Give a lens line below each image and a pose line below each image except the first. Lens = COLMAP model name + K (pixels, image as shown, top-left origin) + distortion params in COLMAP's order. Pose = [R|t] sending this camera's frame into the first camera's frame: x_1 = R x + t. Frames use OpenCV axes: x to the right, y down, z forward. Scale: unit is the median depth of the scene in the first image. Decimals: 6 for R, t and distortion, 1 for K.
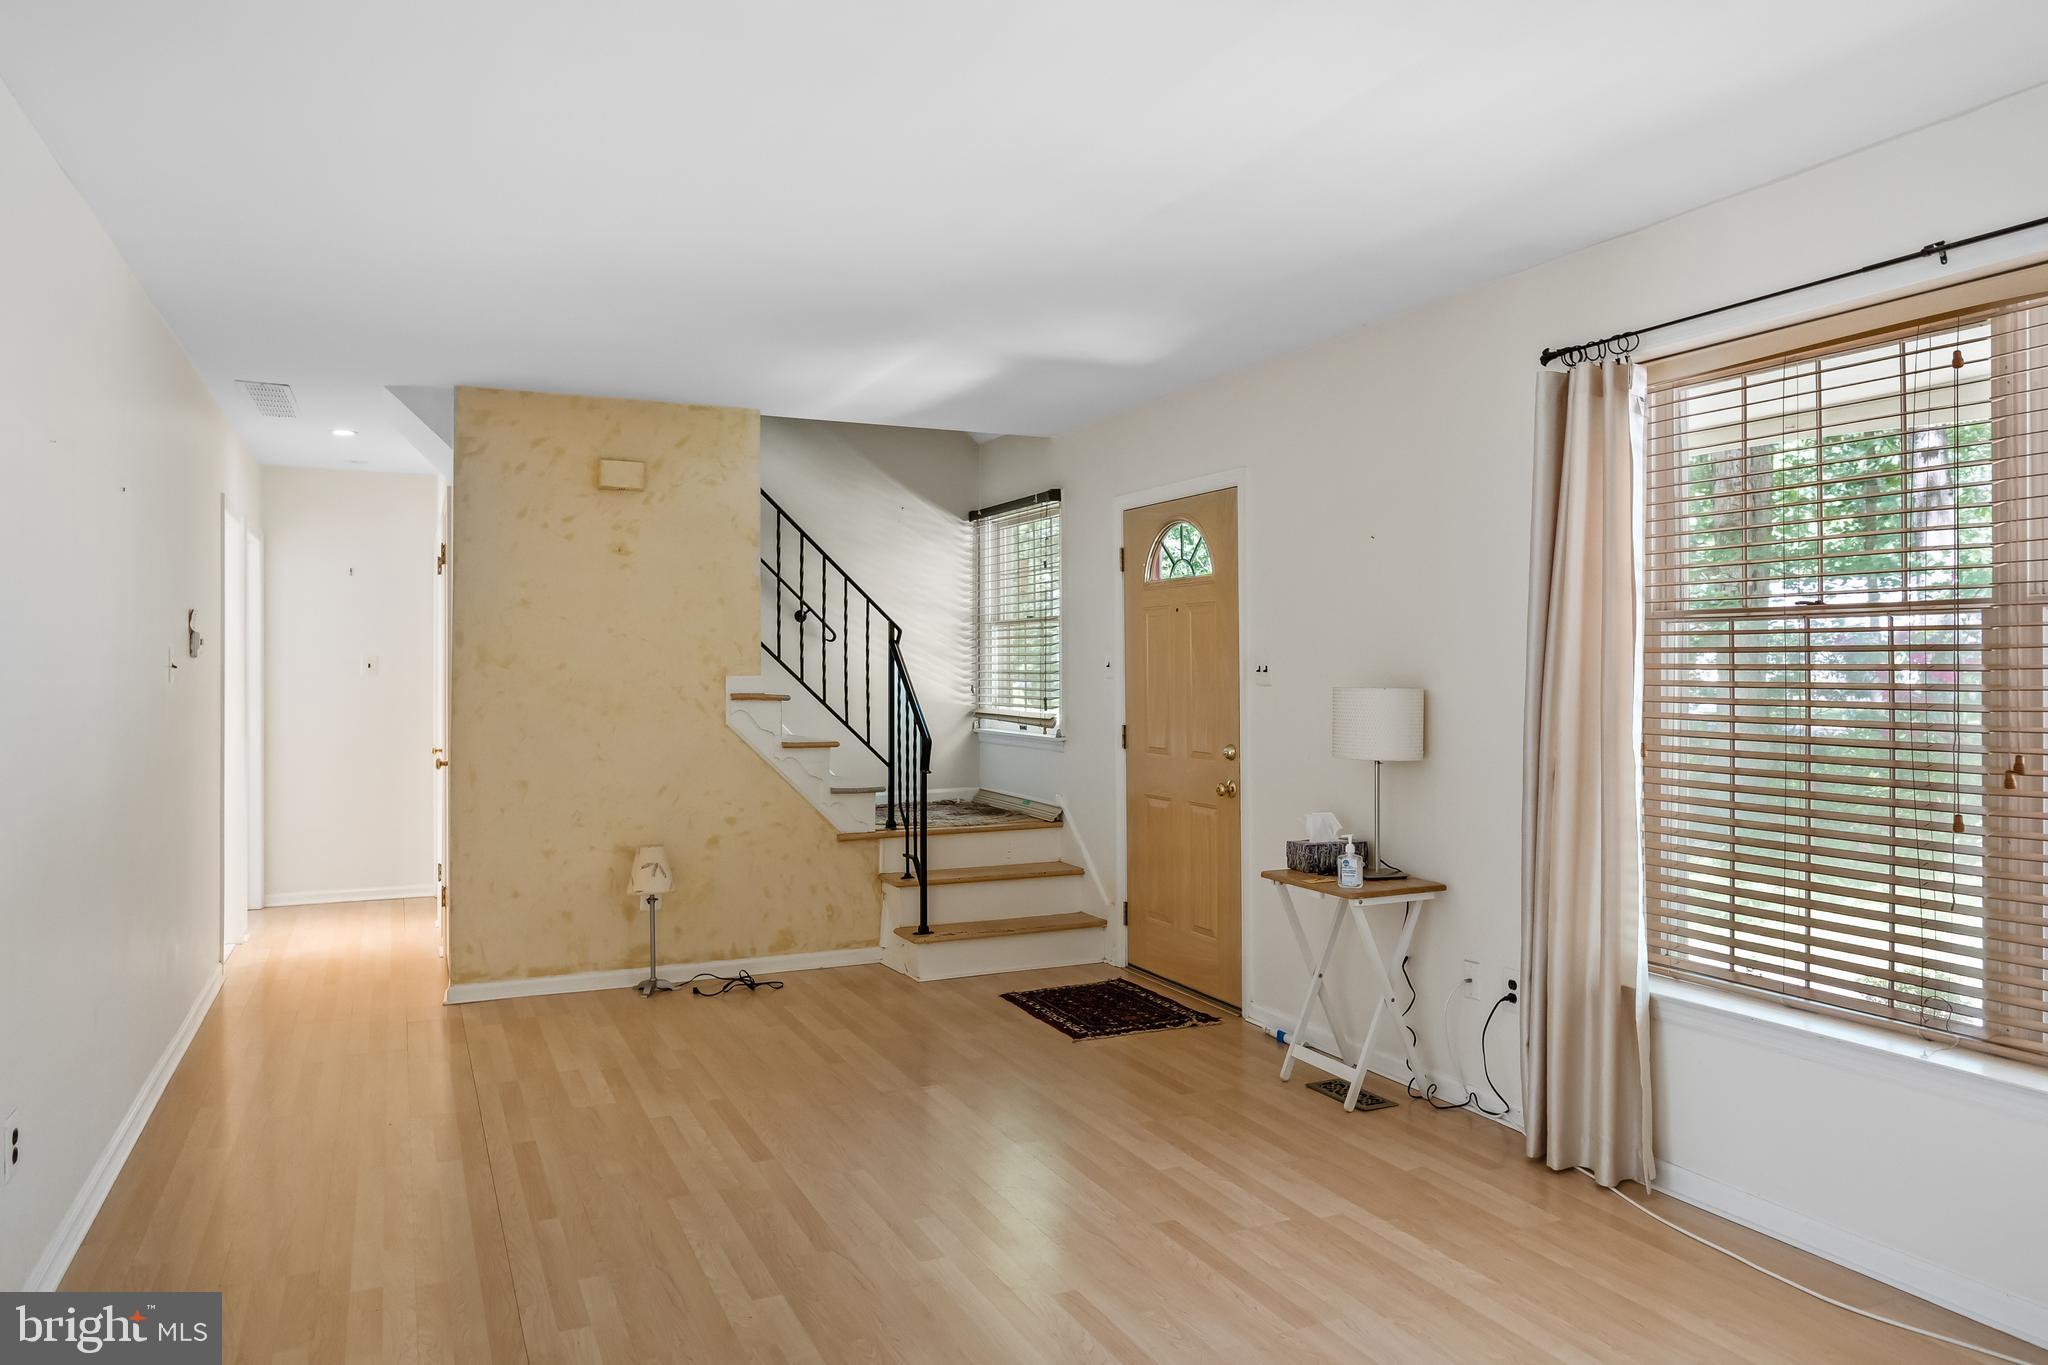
lens RADIAL K [[1353.8, 0, 1026.5], [0, 1353.8, 657.9], [0, 0, 1]] dist [0.000010, -0.000062]
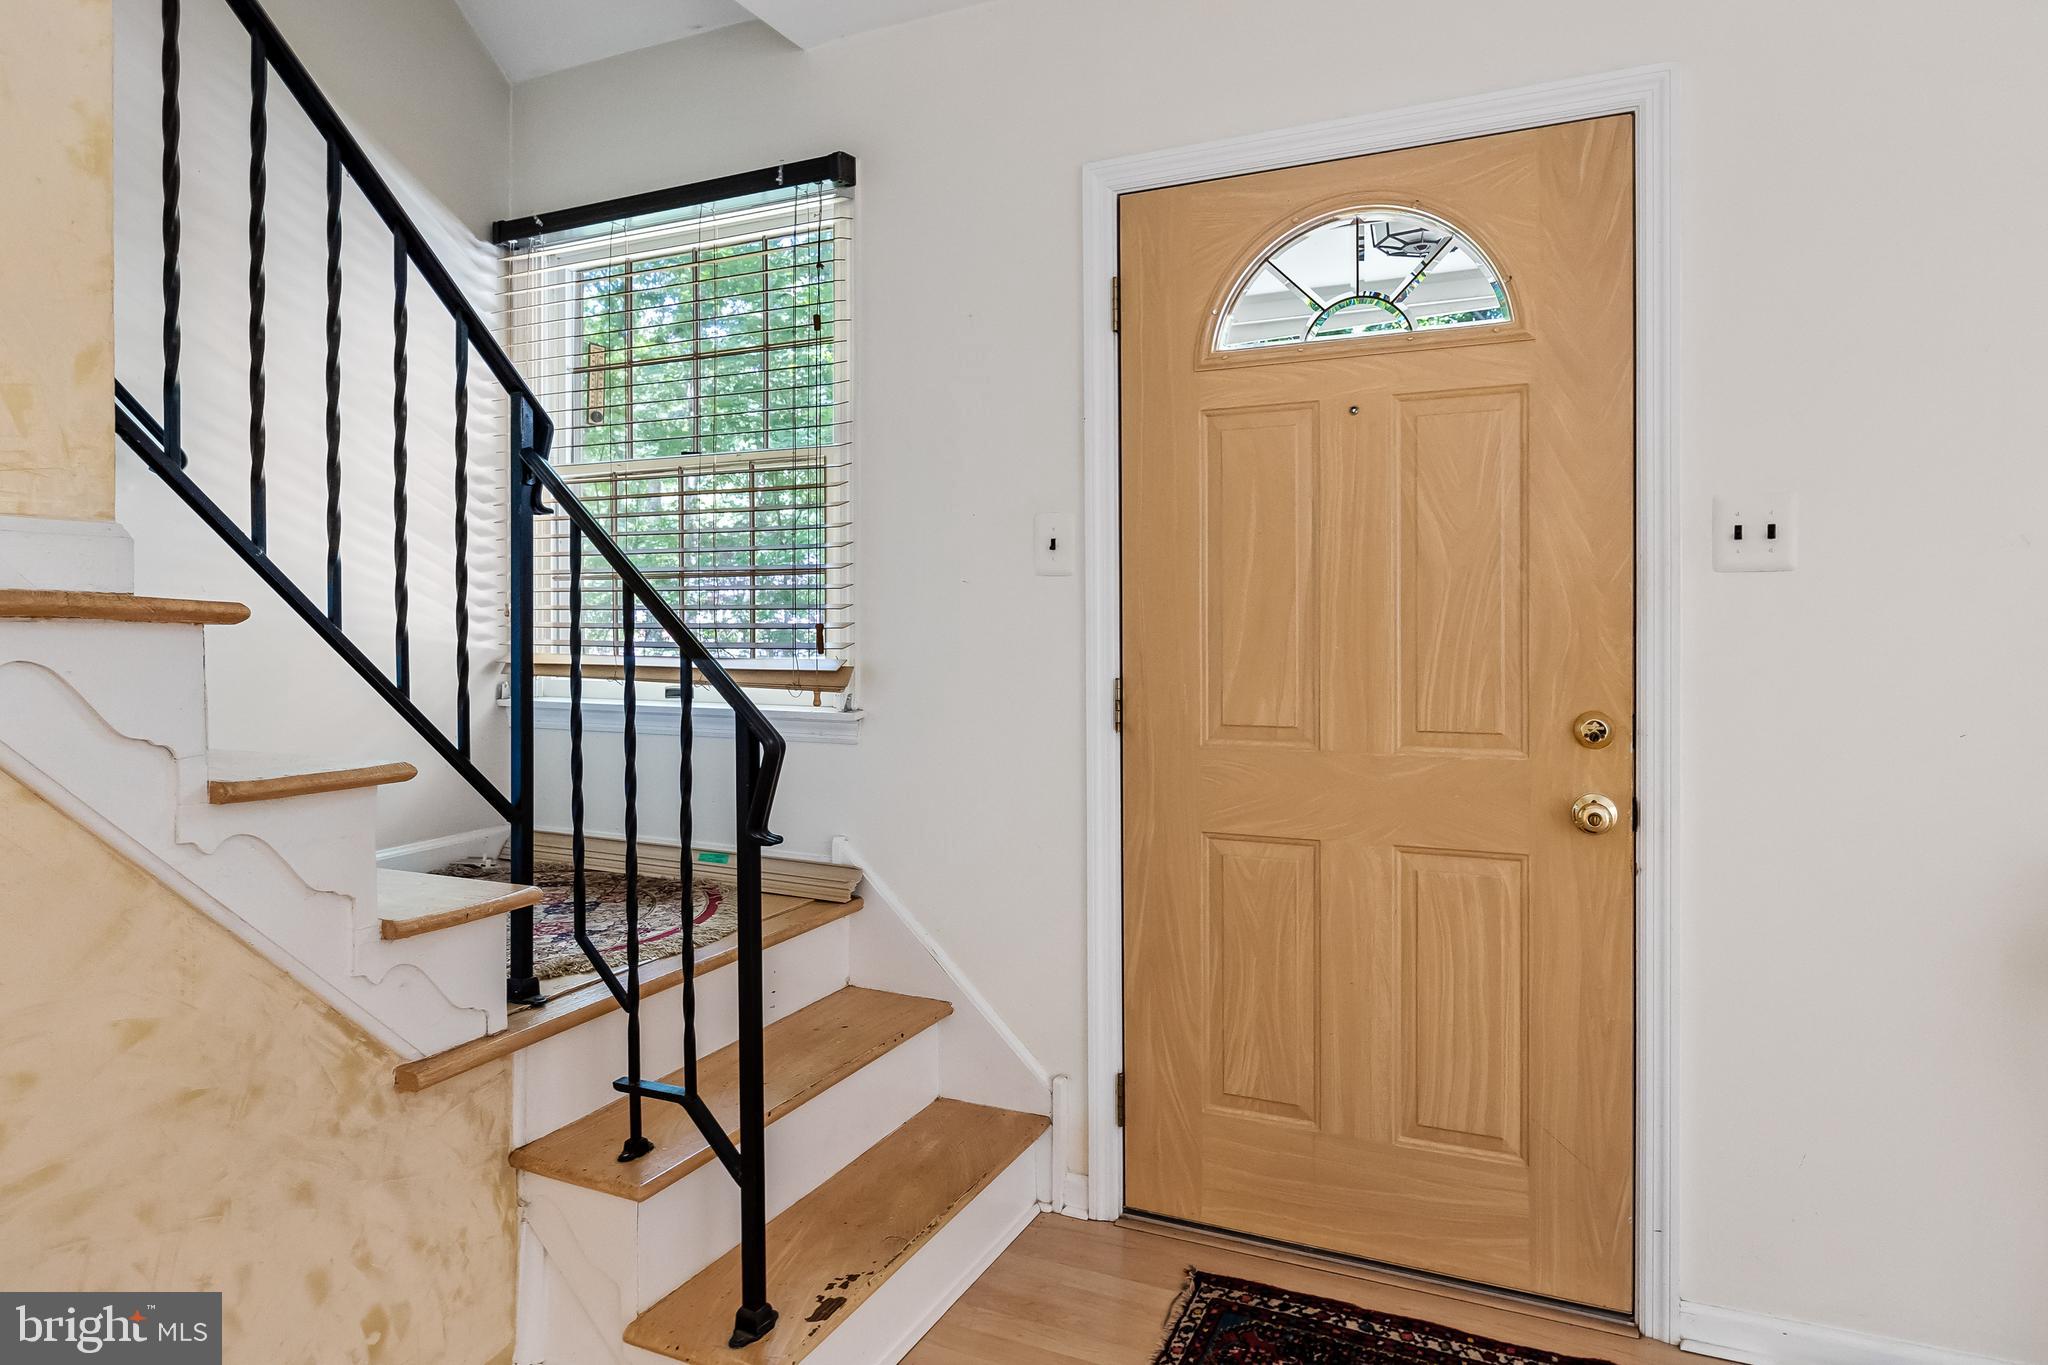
lens RADIAL K [[1216.6, 0, 1023.1], [0, 1216.6, 633.0], [0, 0, 1]] dist [-0.011365, -0.001804]
pose [[0.766291, -0.006181, 0.642464, -0.207453], [-0.001273, 0.999937, 0.011139, 0.030131], [-0.642492, -0.009354, 0.766235, 0.711325]]
